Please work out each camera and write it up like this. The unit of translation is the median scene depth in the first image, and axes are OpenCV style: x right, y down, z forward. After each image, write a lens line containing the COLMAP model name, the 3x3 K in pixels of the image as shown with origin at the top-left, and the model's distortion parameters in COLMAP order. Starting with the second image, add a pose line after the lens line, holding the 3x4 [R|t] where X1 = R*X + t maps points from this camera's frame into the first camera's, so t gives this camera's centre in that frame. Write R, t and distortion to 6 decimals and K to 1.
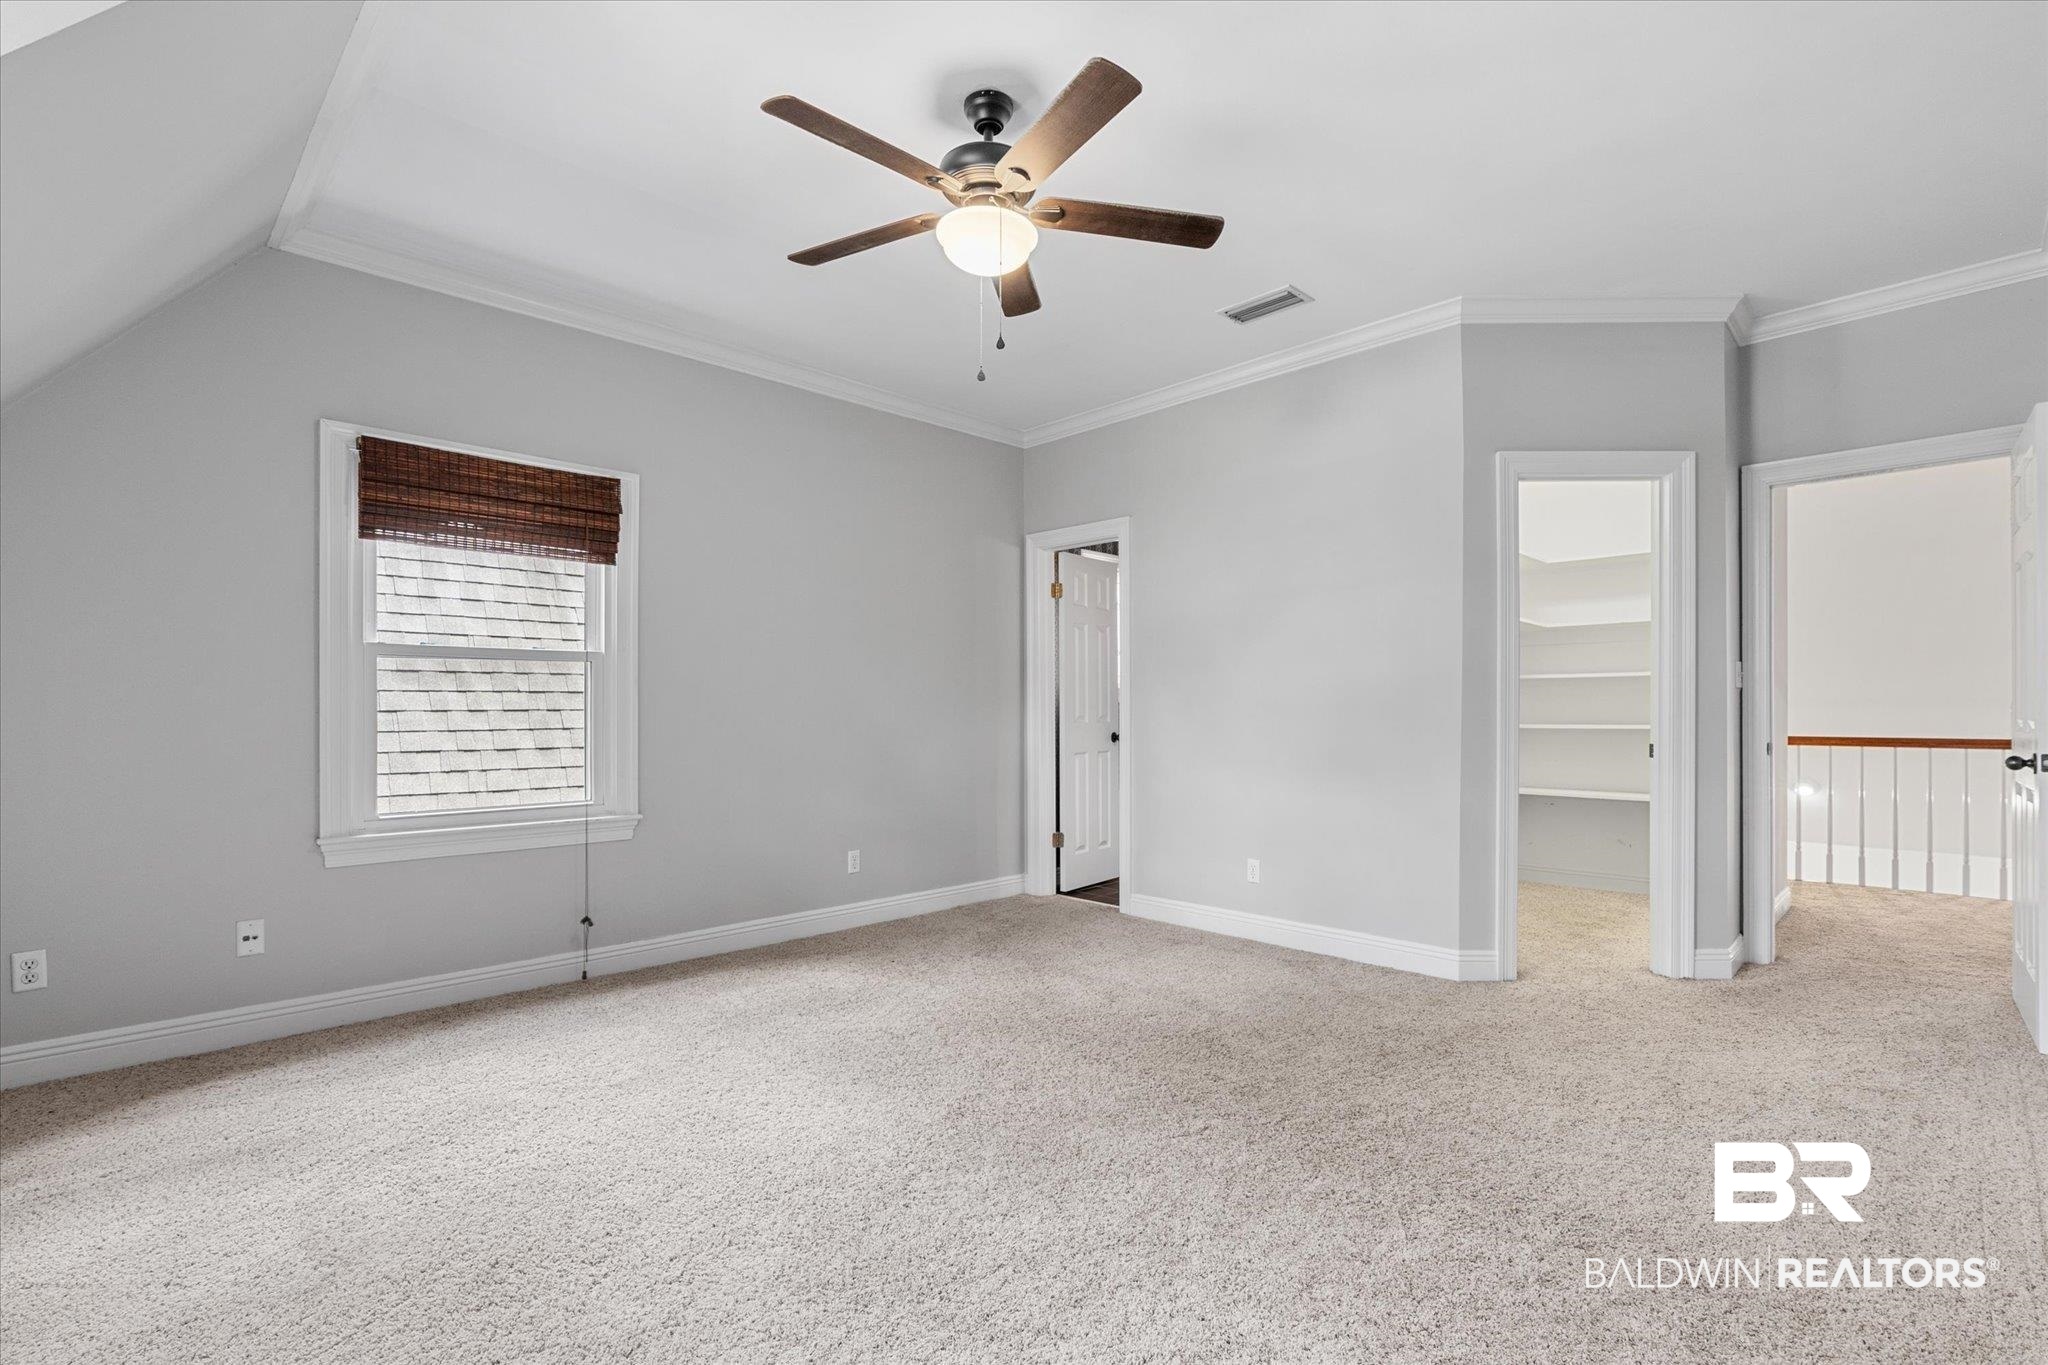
lens RADIAL K [[934.5, 0, 1045.6], [0, 934.5, 705.8], [0, 0, 1]] dist [-0.001380, 0.000177]
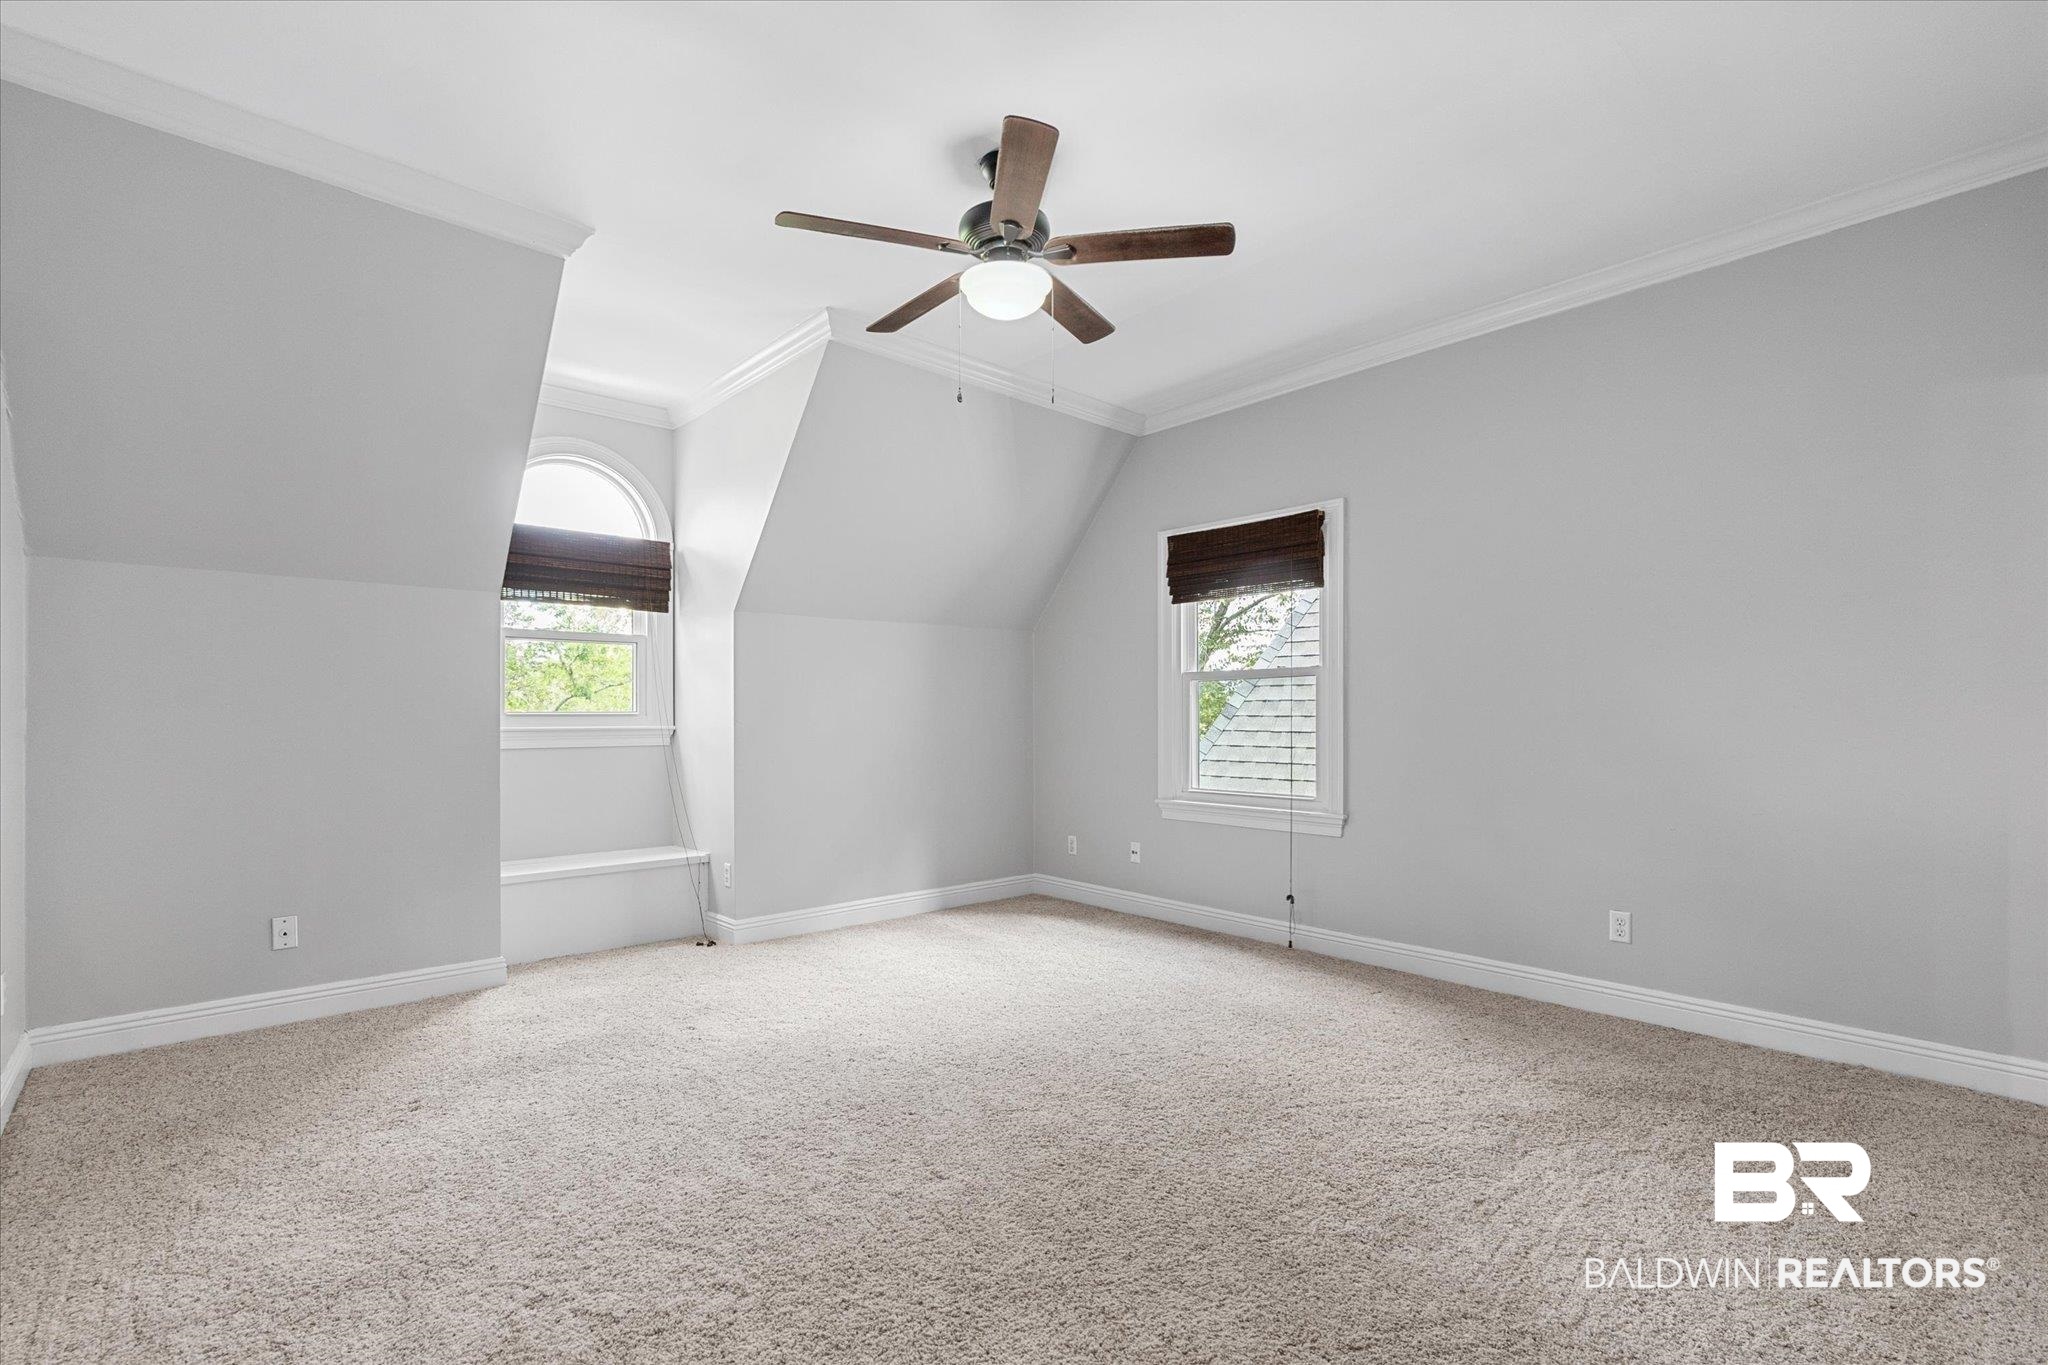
lens RADIAL K [[951.9, 0, 1042.8], [0, 951.9, 689.5], [0, 0, 1]] dist [0.000511, 0.000455]
pose [[-0.037812, -0.031544, -0.998787, 0.737294], [-0.002538, 0.999501, -0.031470, 0.009214], [0.999282, 0.001345, -0.037874, 0.763523]]
